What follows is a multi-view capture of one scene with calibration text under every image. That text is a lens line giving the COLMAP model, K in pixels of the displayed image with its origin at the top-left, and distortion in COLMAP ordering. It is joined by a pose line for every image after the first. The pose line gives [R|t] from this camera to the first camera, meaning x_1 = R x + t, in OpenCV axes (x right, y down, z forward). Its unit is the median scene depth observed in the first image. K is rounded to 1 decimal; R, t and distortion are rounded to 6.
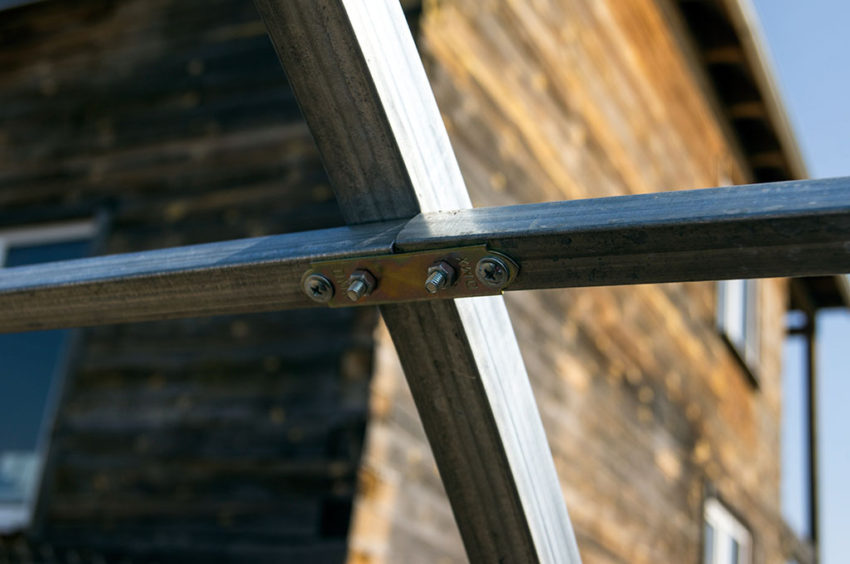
lens RADIAL K [[1213.3, 0, 425.0], [0, 1213.3, 282.0], [0, 0, 1]] dist [-0.101492, 0.139714]
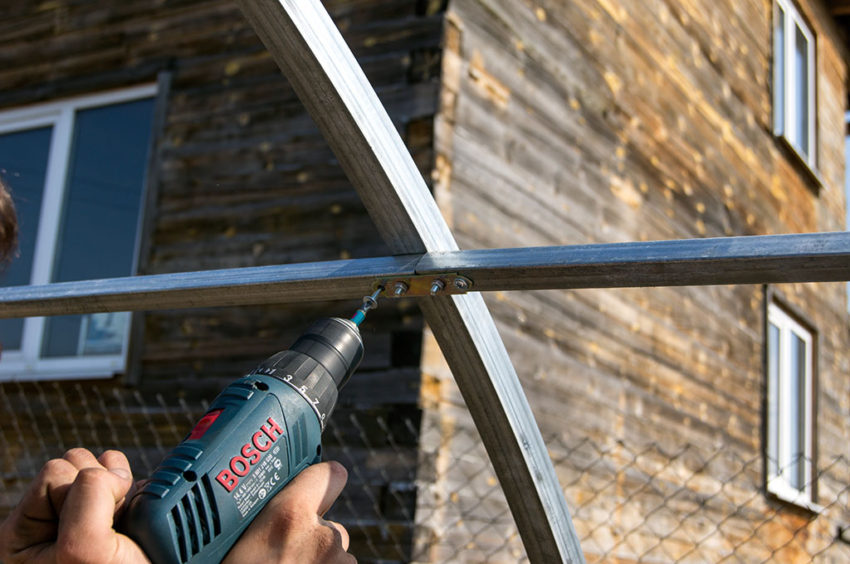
lens RADIAL K [[1213.3, 0, 425.0], [0, 1213.3, 282.0], [0, 0, 1]] dist [-0.101492, 0.139714]
pose [[0.996341, -0.064672, -0.055878, 0.089090], [0.072168, 0.986847, 0.144651, -0.258745], [0.045788, -0.148154, 0.987904, -0.883060]]
